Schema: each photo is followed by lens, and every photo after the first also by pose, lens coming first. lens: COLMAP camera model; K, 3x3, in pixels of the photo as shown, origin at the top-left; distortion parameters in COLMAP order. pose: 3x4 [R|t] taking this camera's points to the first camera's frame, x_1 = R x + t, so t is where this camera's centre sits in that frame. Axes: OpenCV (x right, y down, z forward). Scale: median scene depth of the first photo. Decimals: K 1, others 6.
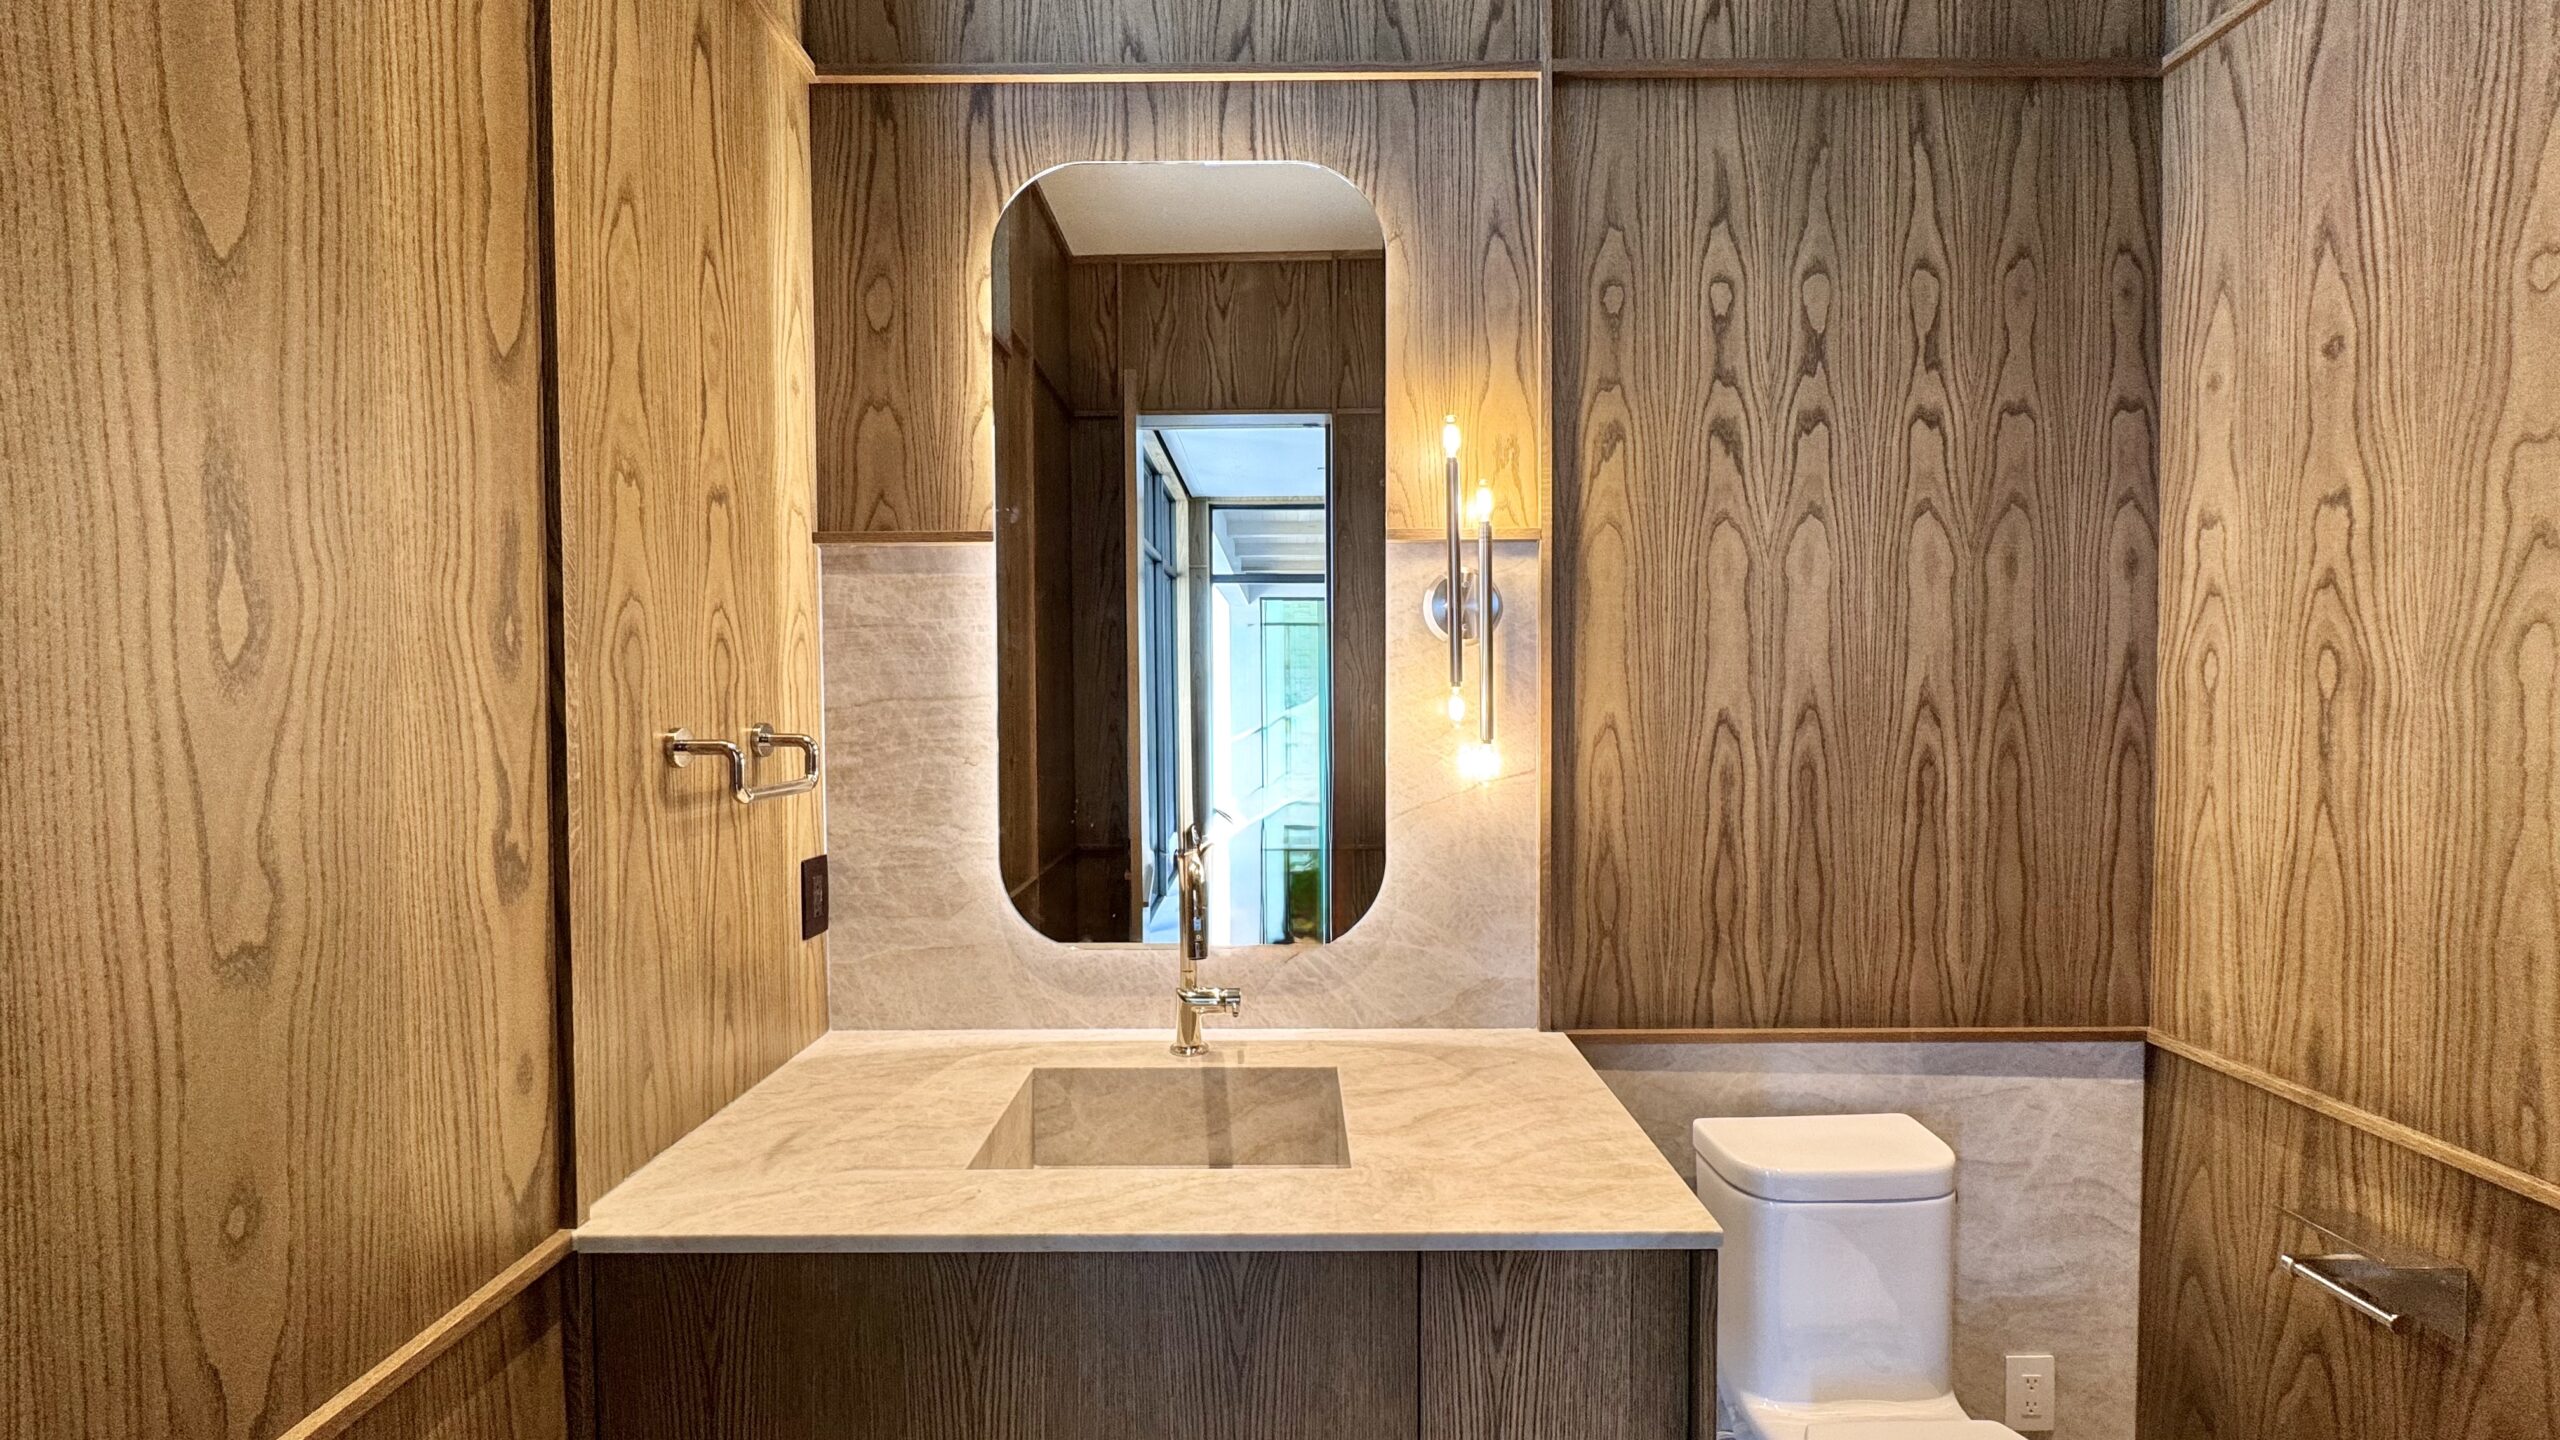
lens RADIAL K [[1041.7, 0, 1271.6], [0, 1041.7, 725.1], [0, 0, 1]] dist [-0.008087, 0.001370]
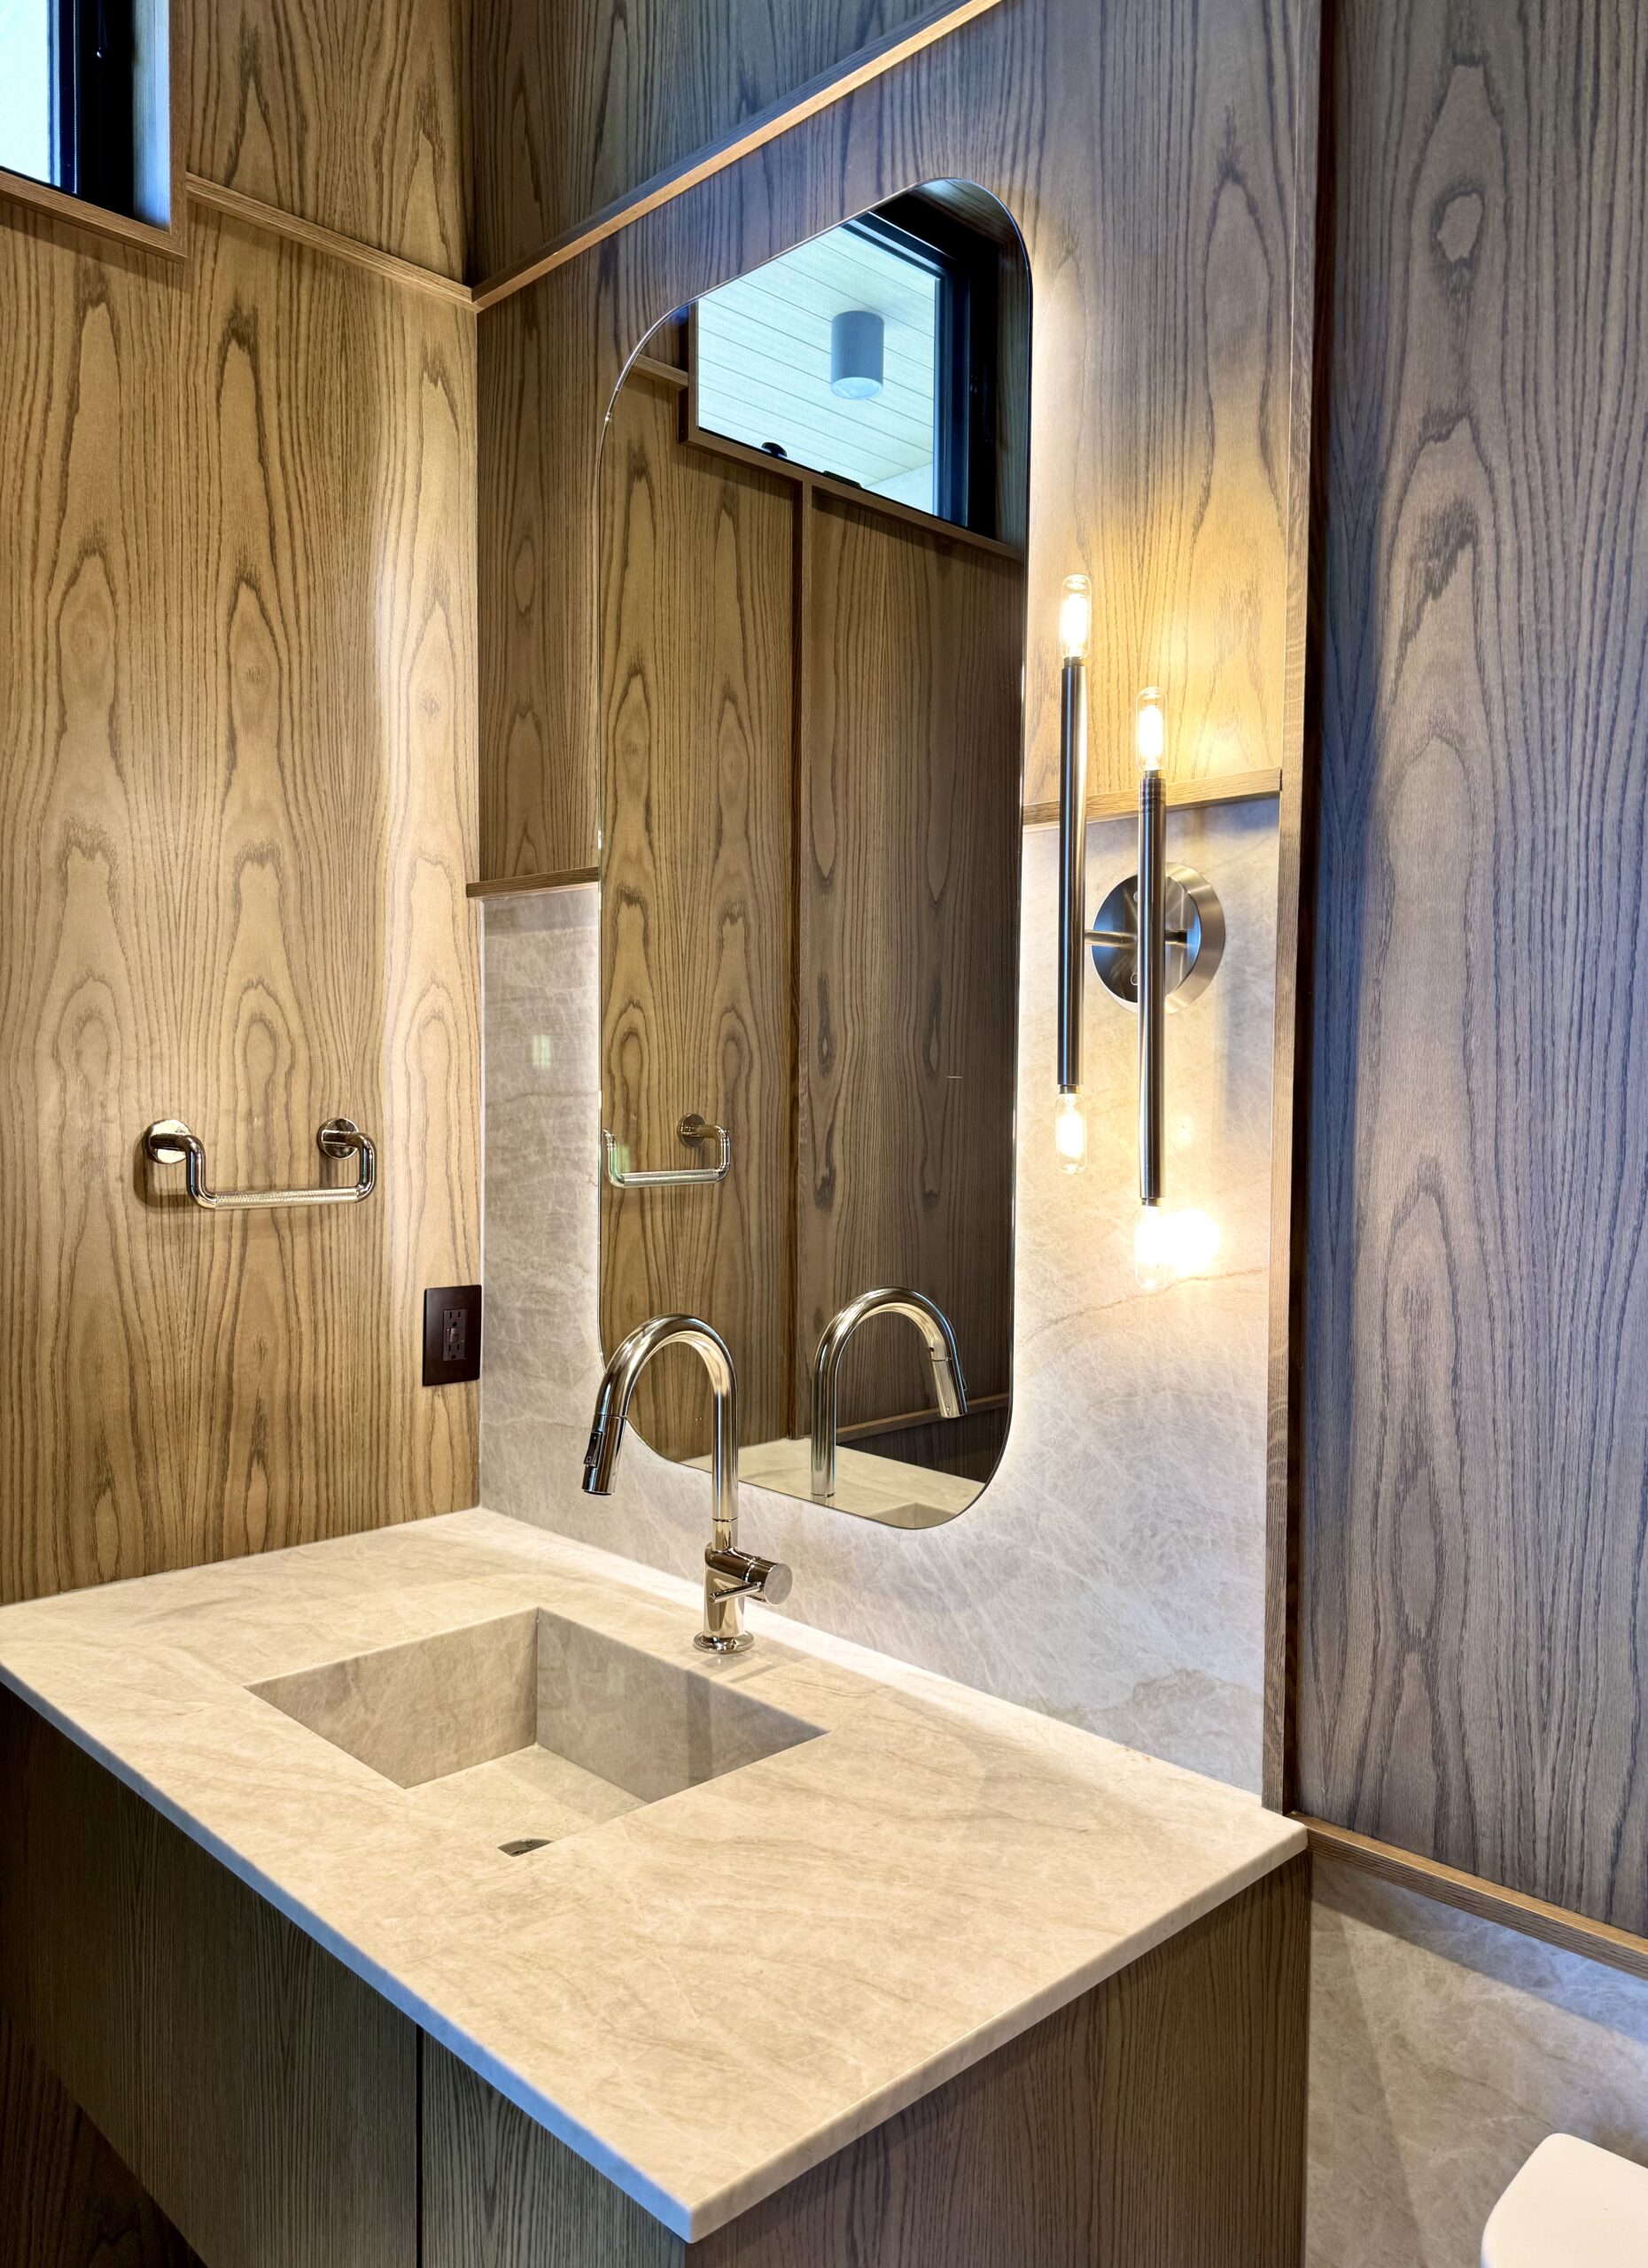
lens RADIAL K [[1603.0, 0, 826.5], [0, 1603.0, 1148.9], [0, 0, 1]] dist [0.019832, -0.032060]
pose [[0.703864, 0.046008, -0.708843, 0.644032], [-0.037498, 0.998915, 0.027601, -0.025553], [0.709345, 0.007153, 0.704826, 0.328570]]
